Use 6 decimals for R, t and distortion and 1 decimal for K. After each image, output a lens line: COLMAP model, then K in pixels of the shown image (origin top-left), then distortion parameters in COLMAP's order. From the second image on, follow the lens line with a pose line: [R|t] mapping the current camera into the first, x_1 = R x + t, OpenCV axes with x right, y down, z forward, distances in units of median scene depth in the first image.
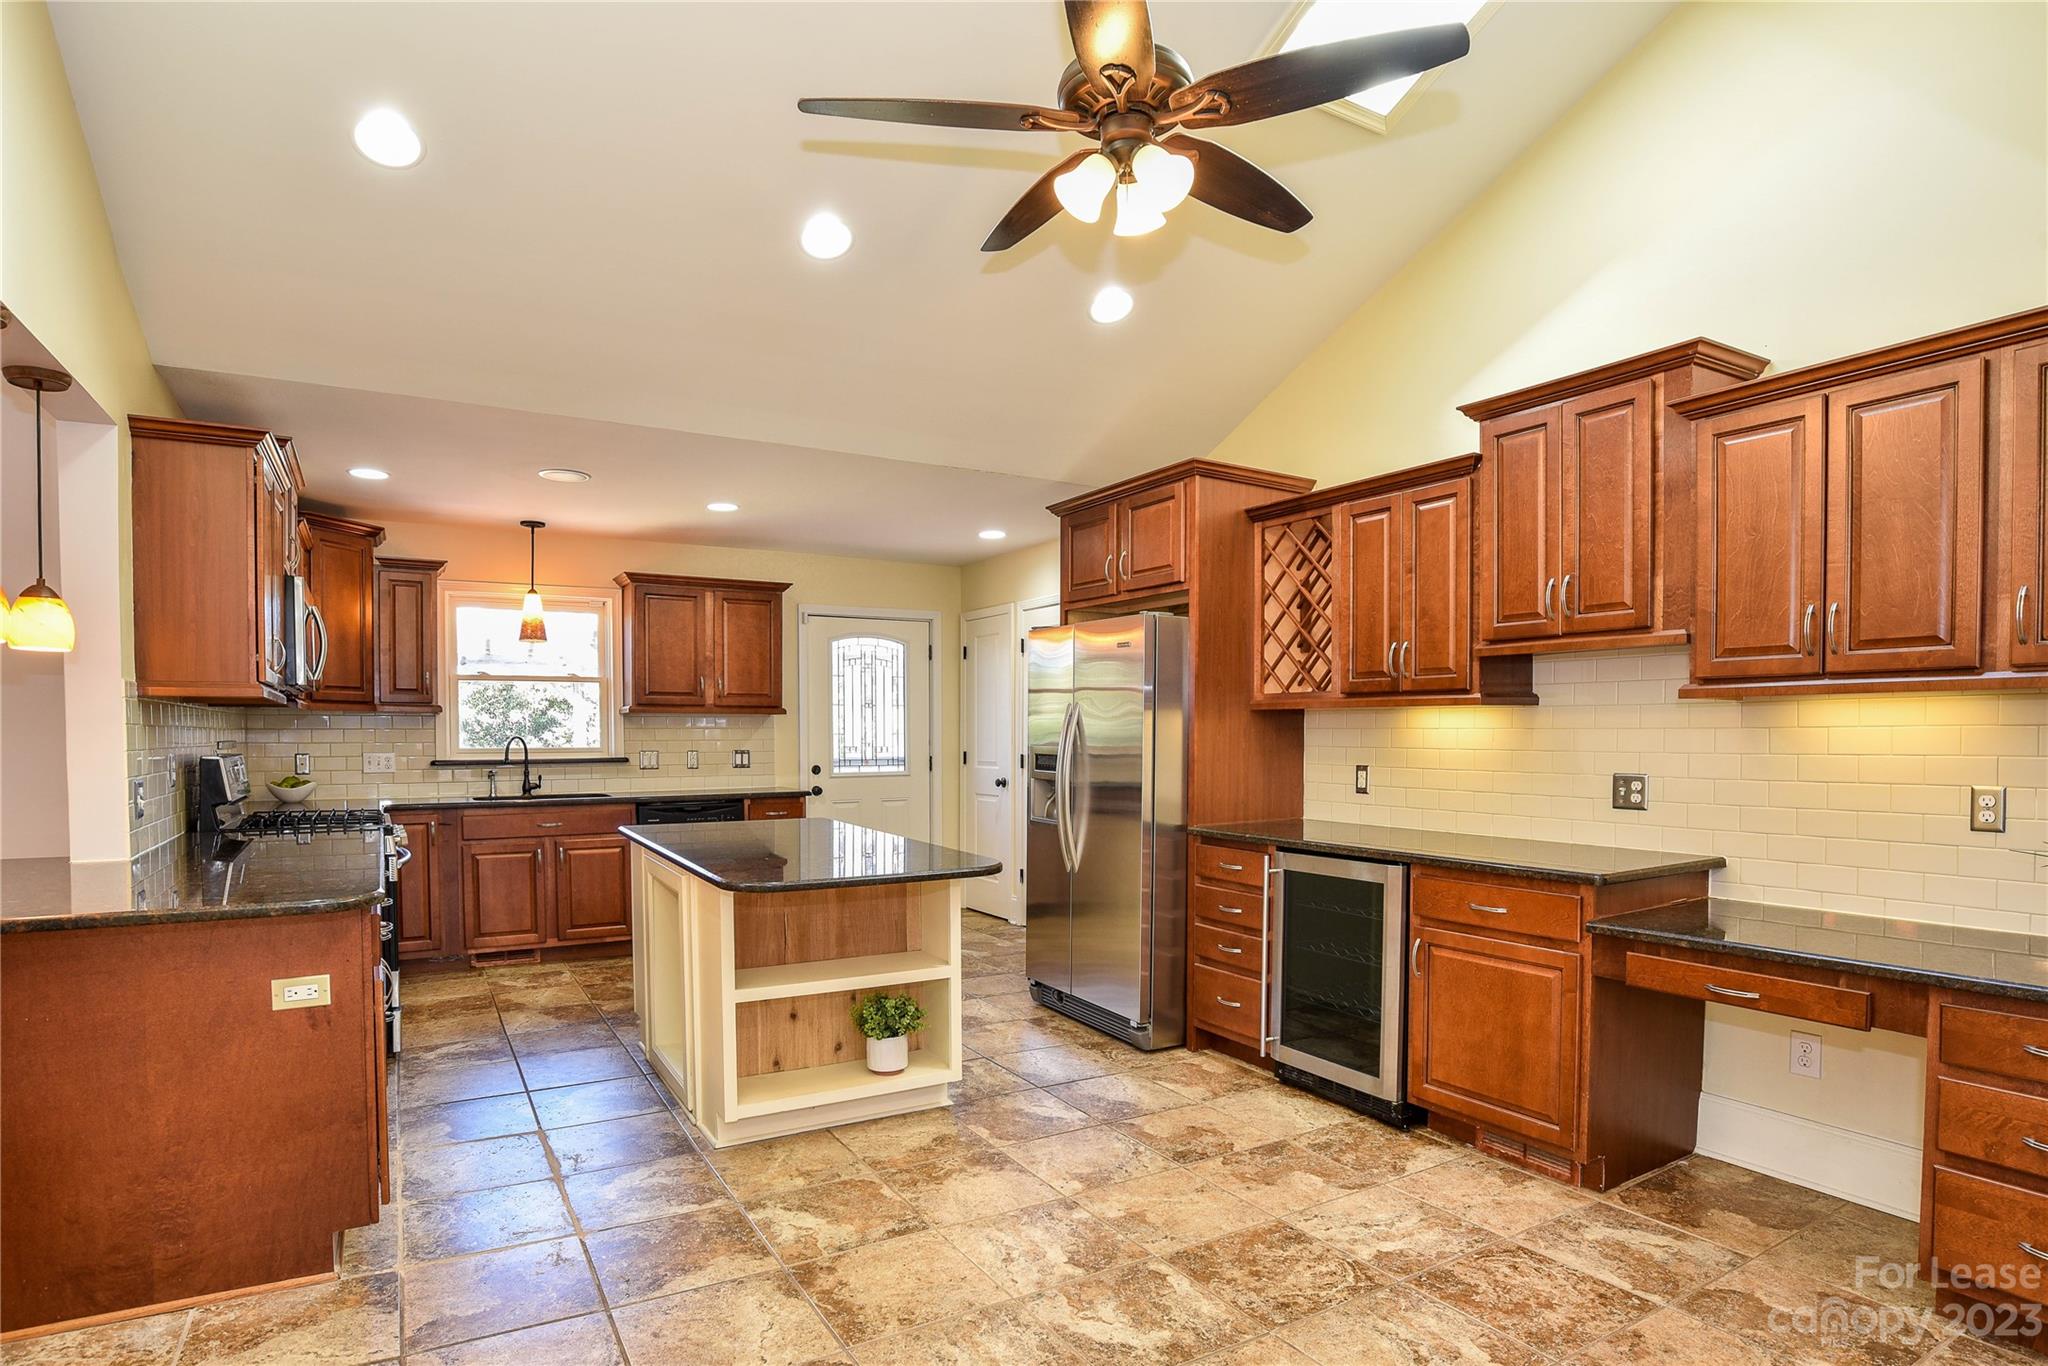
lens RADIAL K [[1074.0, 0, 1026.9], [0, 1074.0, 759.6], [0, 0, 1]] dist [-0.071922, 0.024092]
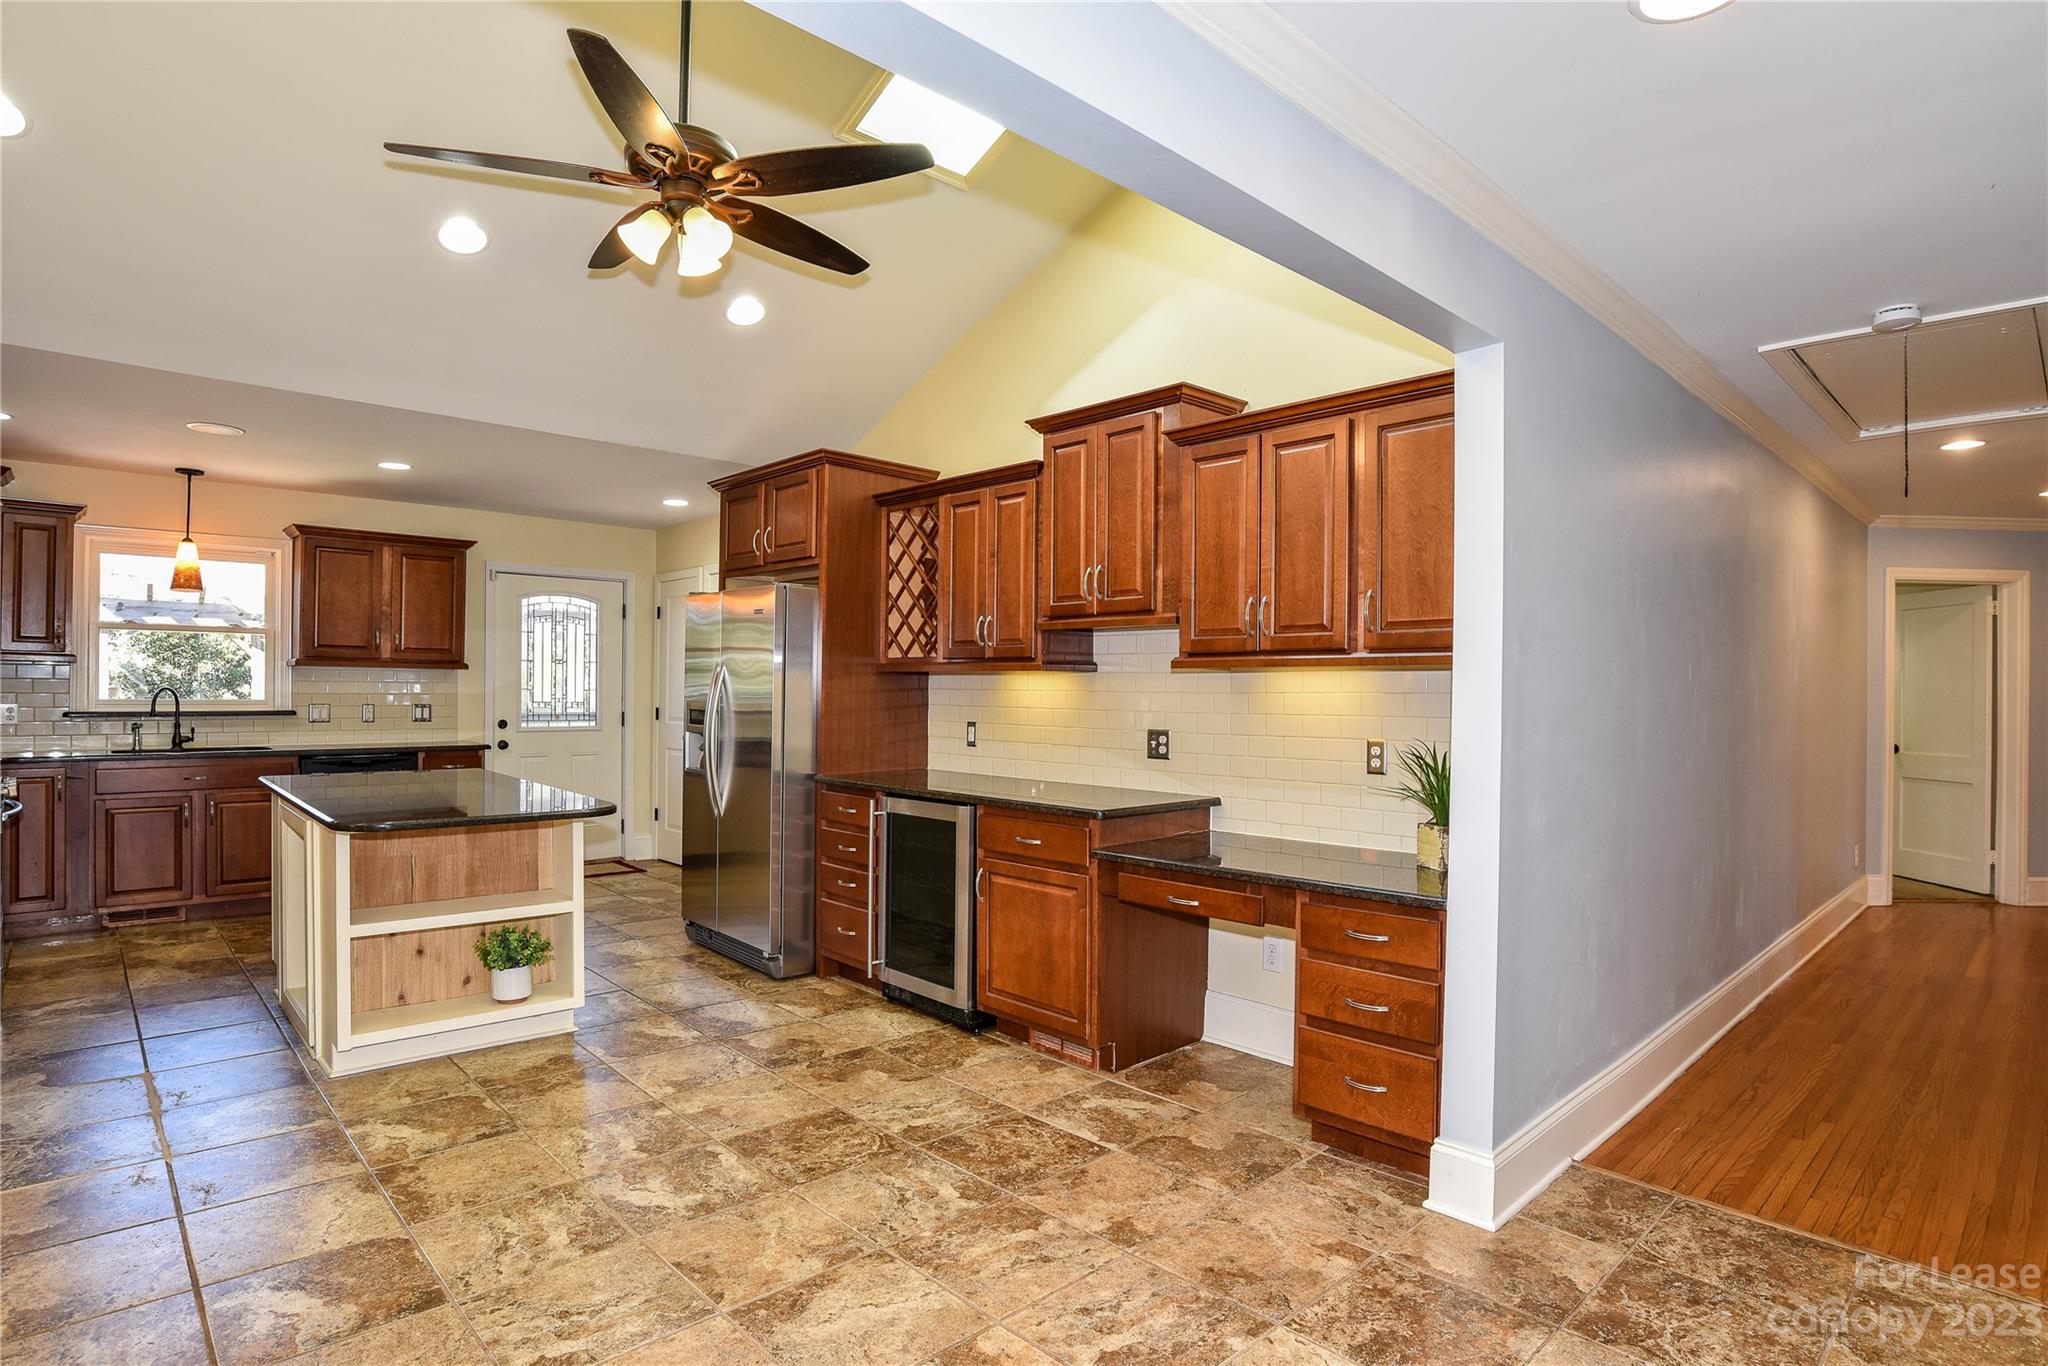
lens RADIAL K [[1064.6, 0, 1019.9], [0, 1064.6, 688.9], [0, 0, 1]] dist [-0.069895, 0.026245]
pose [[0.977119, 0.011625, 0.212376, 0.135119], [-0.005836, 0.999595, -0.027866, 0.001771], [-0.212614, 0.025989, 0.976791, -0.143391]]
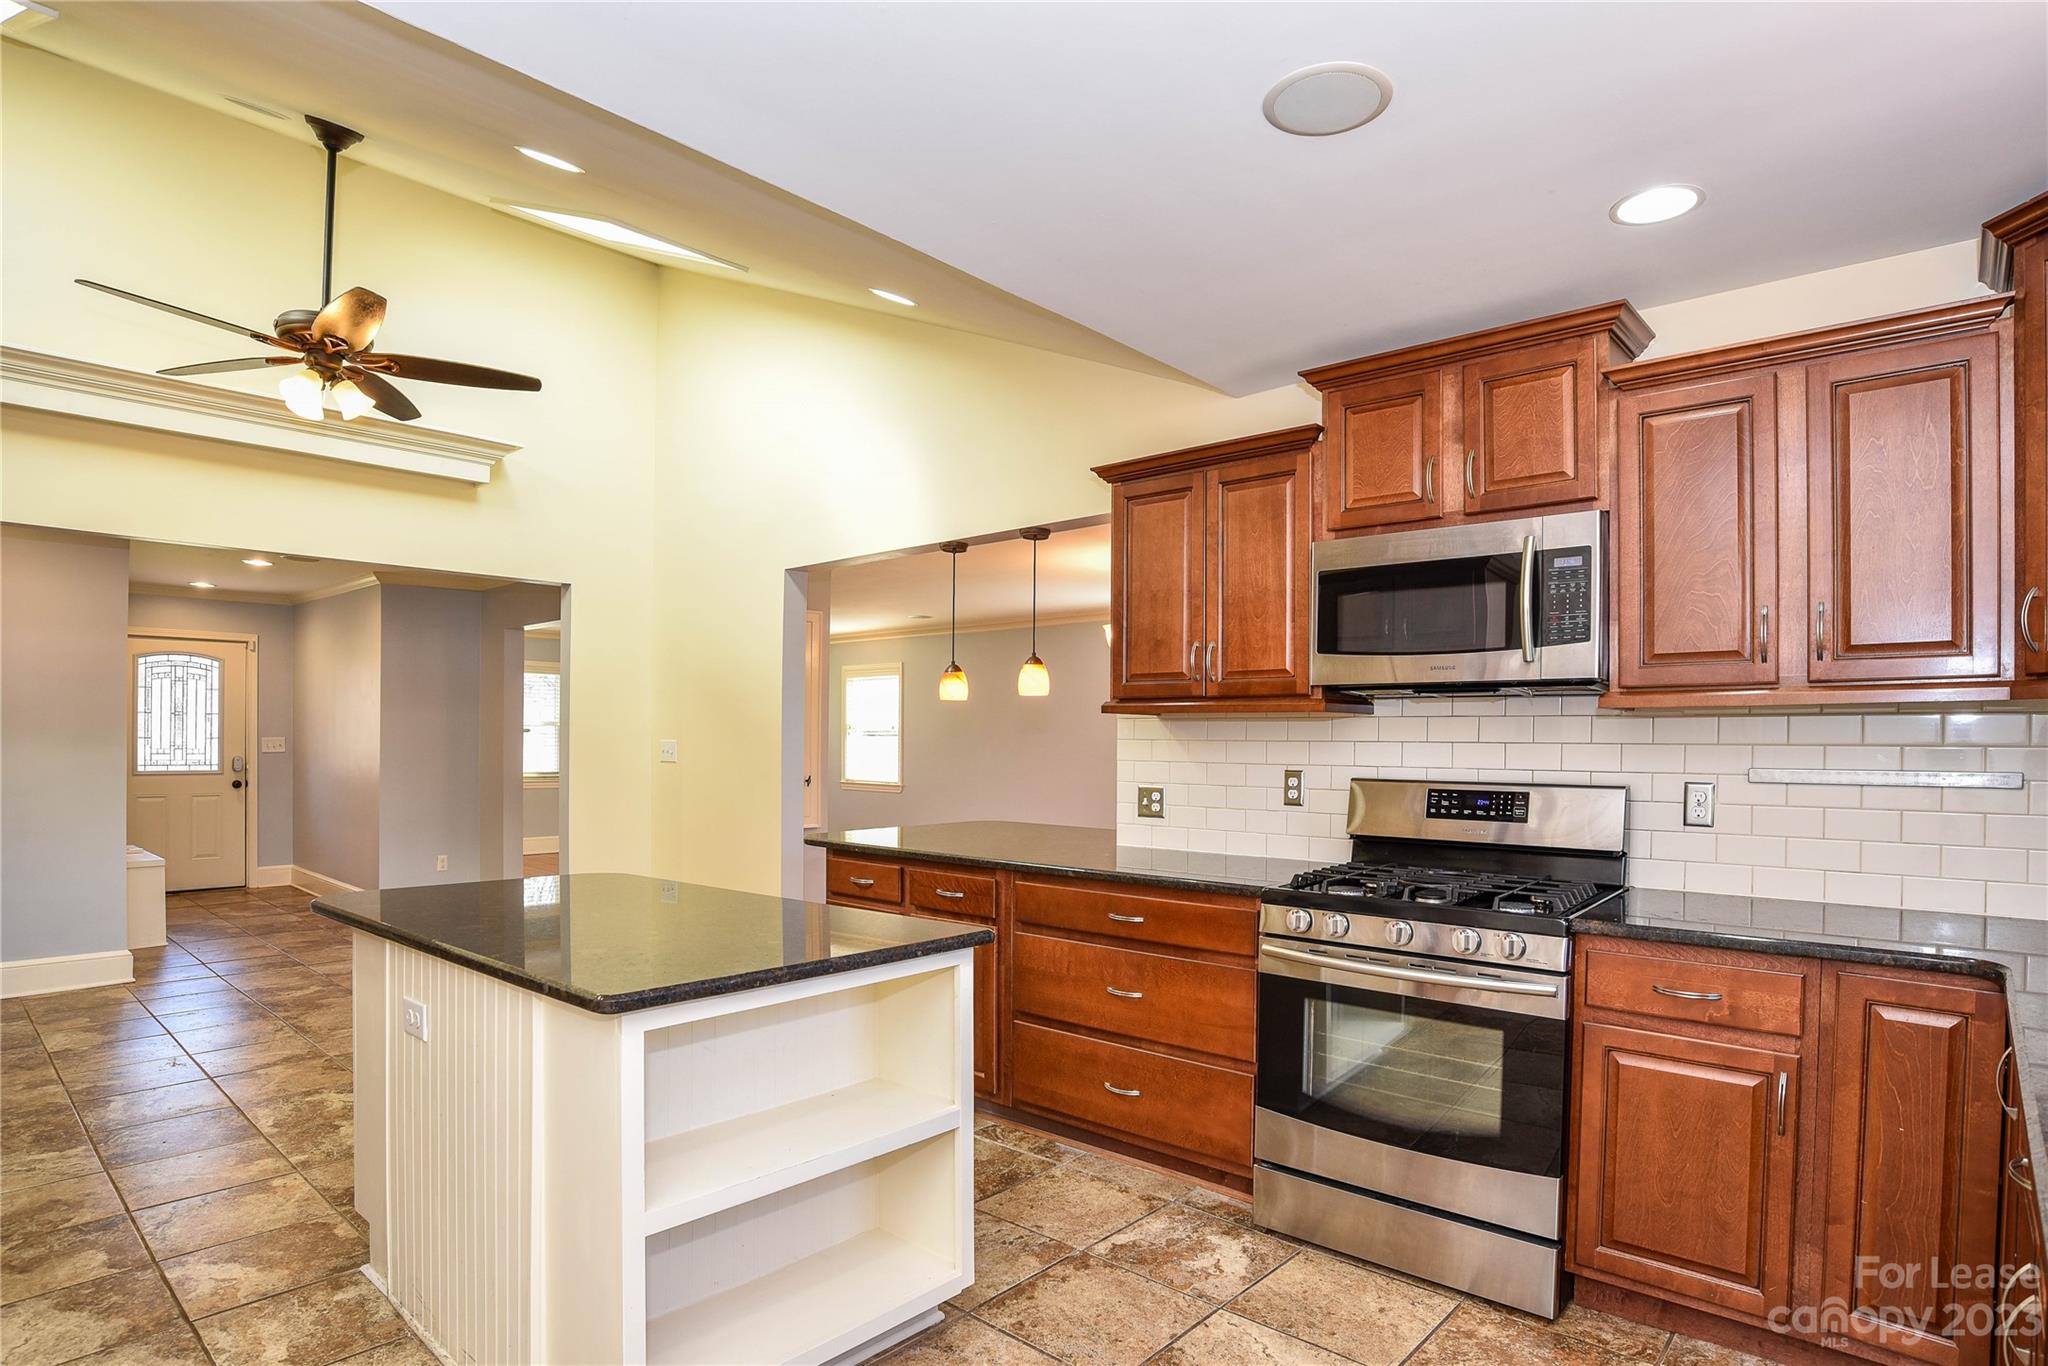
lens RADIAL K [[1074.0, 0, 1026.9], [0, 1074.0, 759.6], [0, 0, 1]] dist [-0.071922, 0.024092]
pose [[-0.953657, -0.002434, -0.300886, -0.271421], [-0.016177, 0.998936, 0.043194, -0.049436], [0.300461, 0.046059, -0.952681, 1.703955]]
